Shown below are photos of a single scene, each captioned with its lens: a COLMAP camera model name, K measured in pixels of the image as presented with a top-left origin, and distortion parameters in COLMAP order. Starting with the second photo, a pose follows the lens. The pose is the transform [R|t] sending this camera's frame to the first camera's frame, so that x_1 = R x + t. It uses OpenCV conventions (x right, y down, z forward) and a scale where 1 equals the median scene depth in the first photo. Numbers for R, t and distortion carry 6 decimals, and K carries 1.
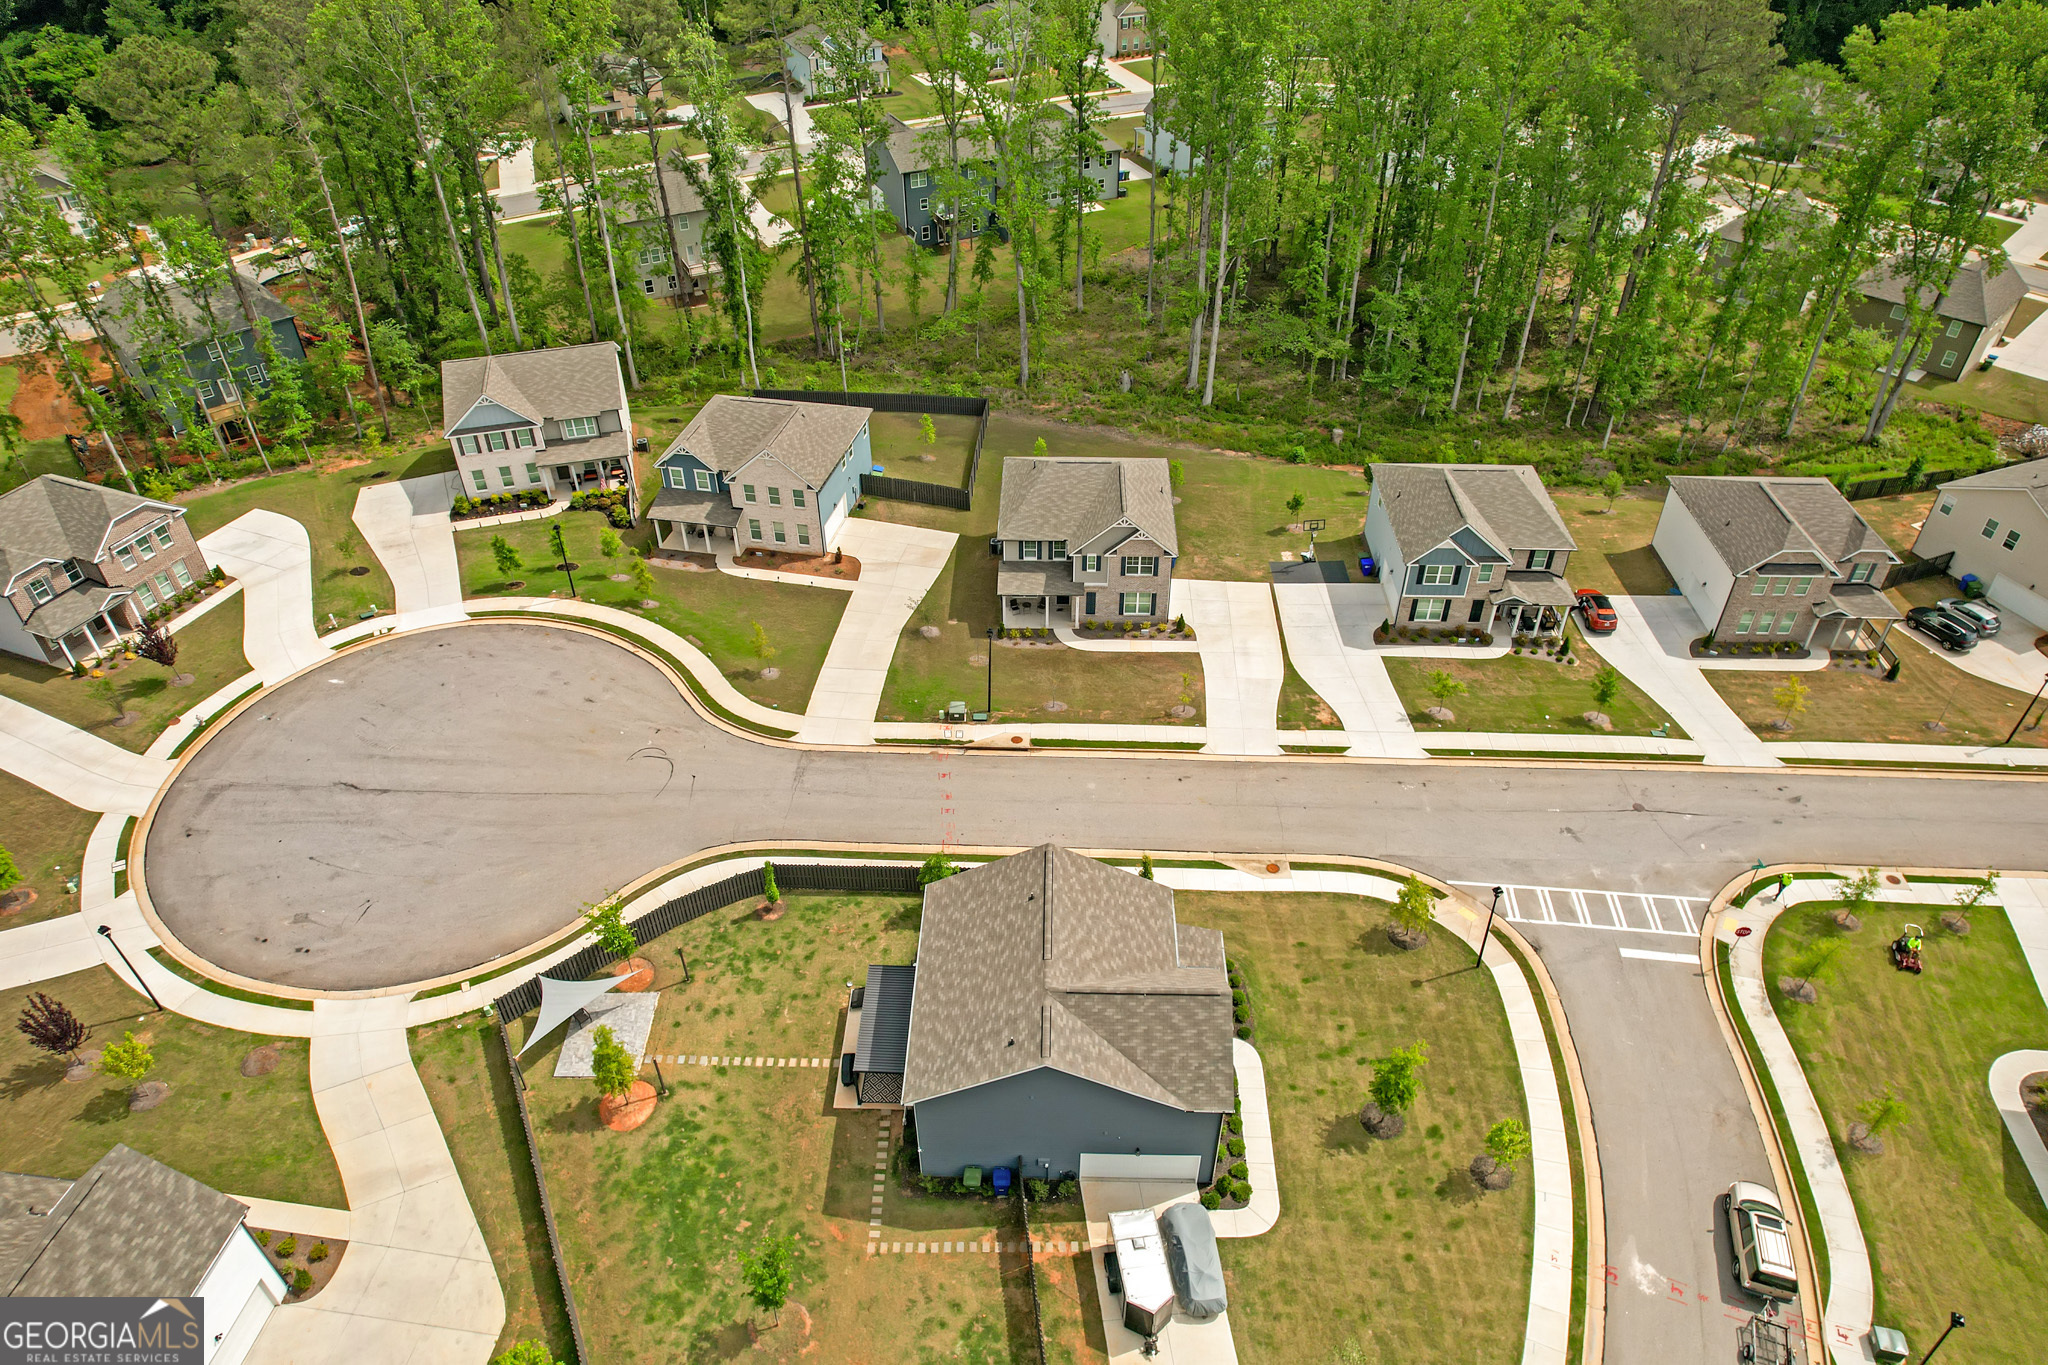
lens RADIAL K [[1321.0, 0, 1015.6], [0, 1321.0, 686.5], [0, 0, 1]] dist [-0.080382, 0.075412]
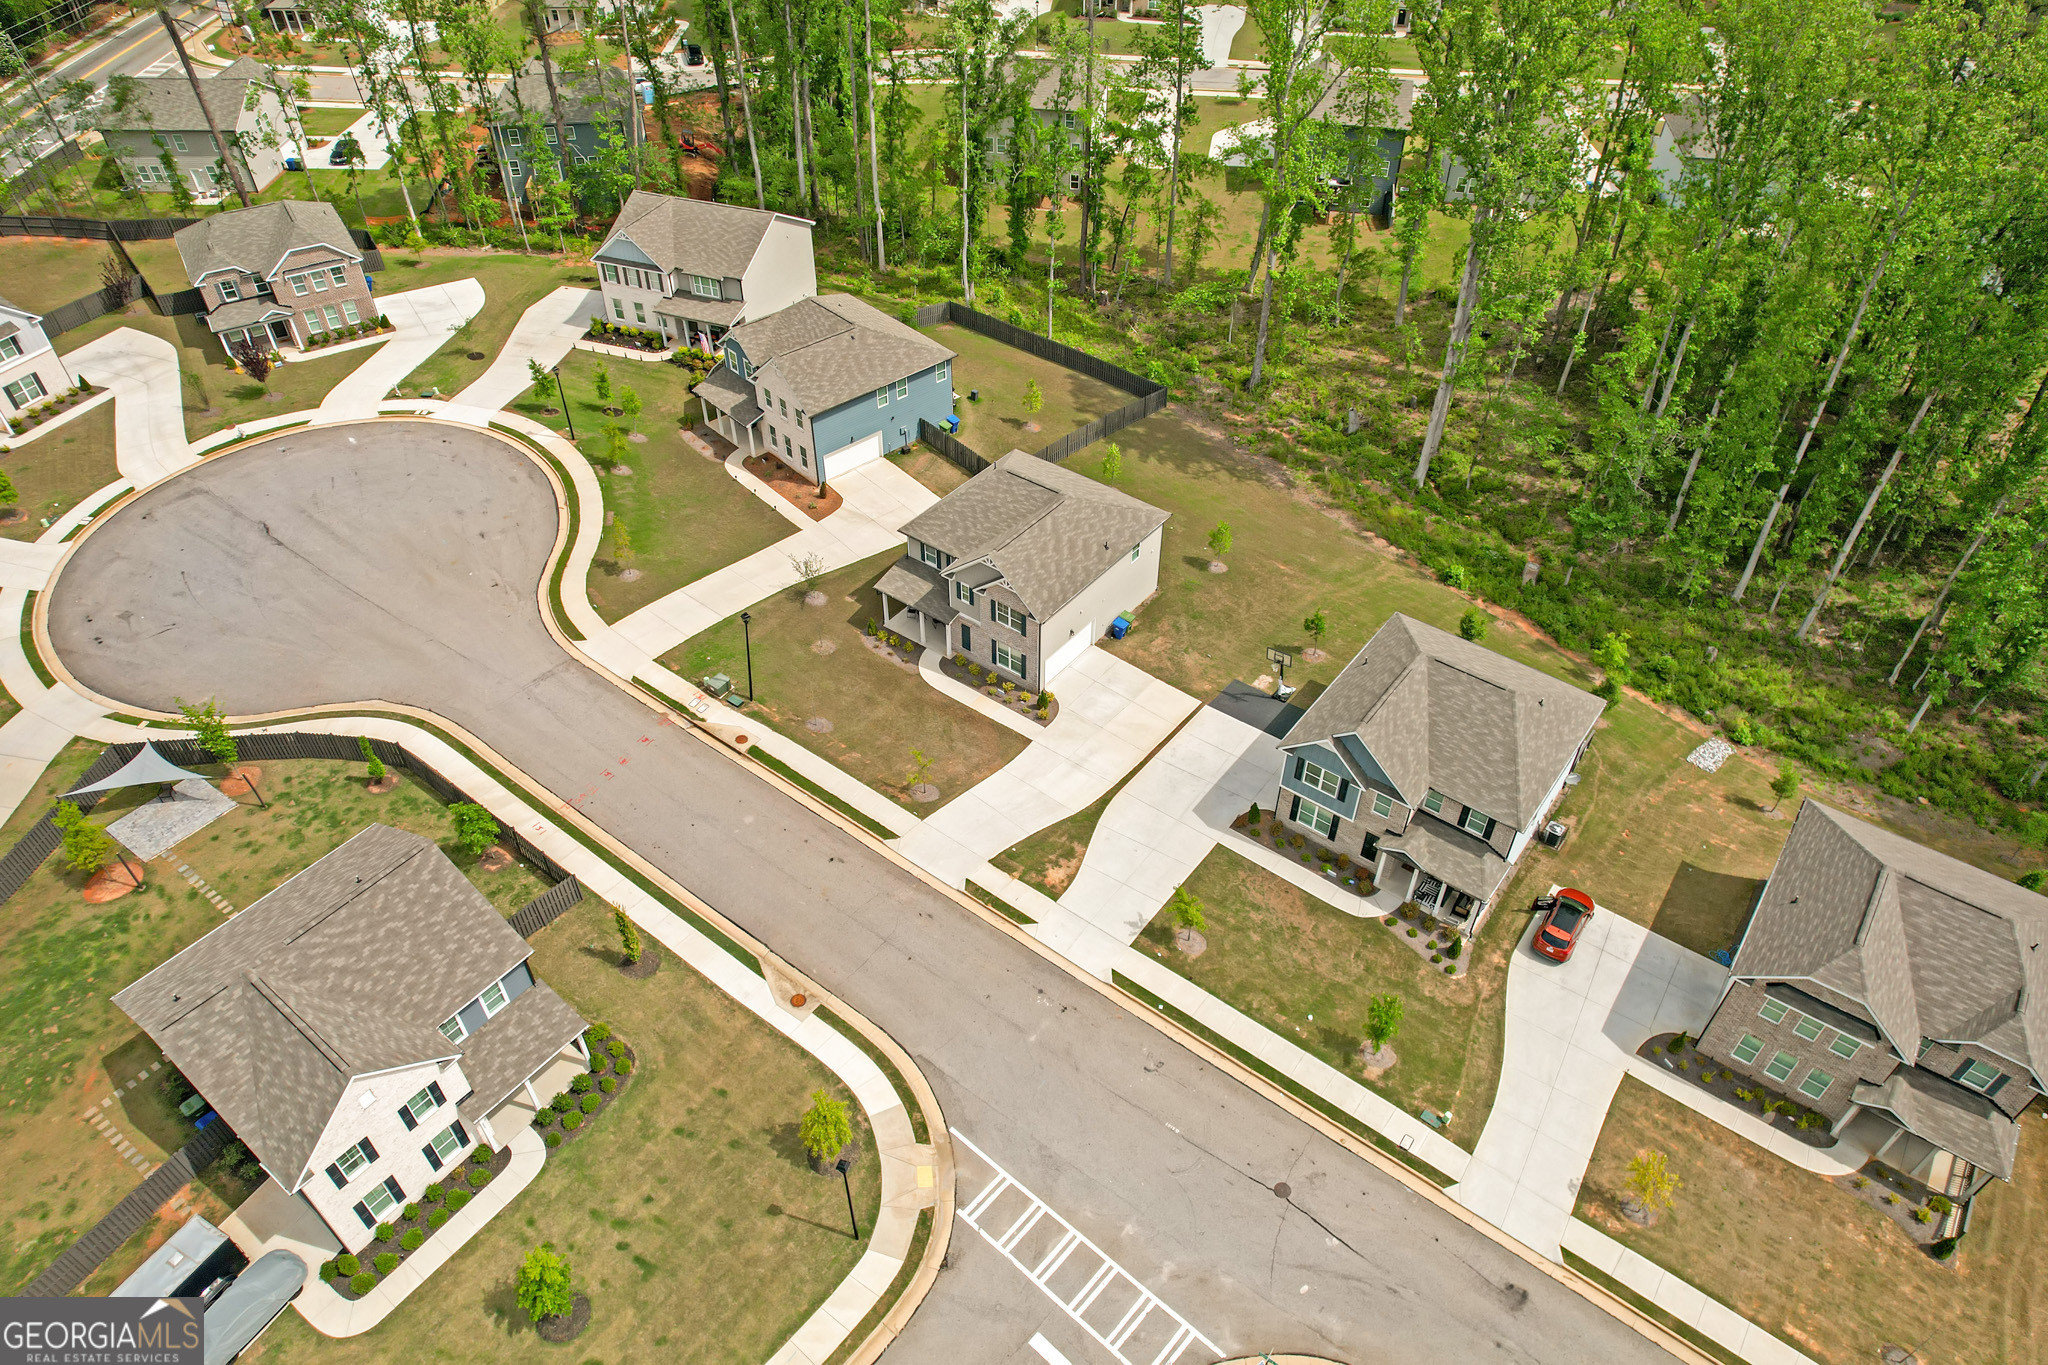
lens RADIAL K [[1321.0, 0, 1015.6], [0, 1321.0, 686.5], [0, 0, 1]] dist [-0.080382, 0.075412]
pose [[0.812968, 0.398474, -0.424620, 0.473102], [-0.370962, 0.916484, 0.149817, -0.178851], [0.448855, 0.035721, 0.892890, 0.253321]]
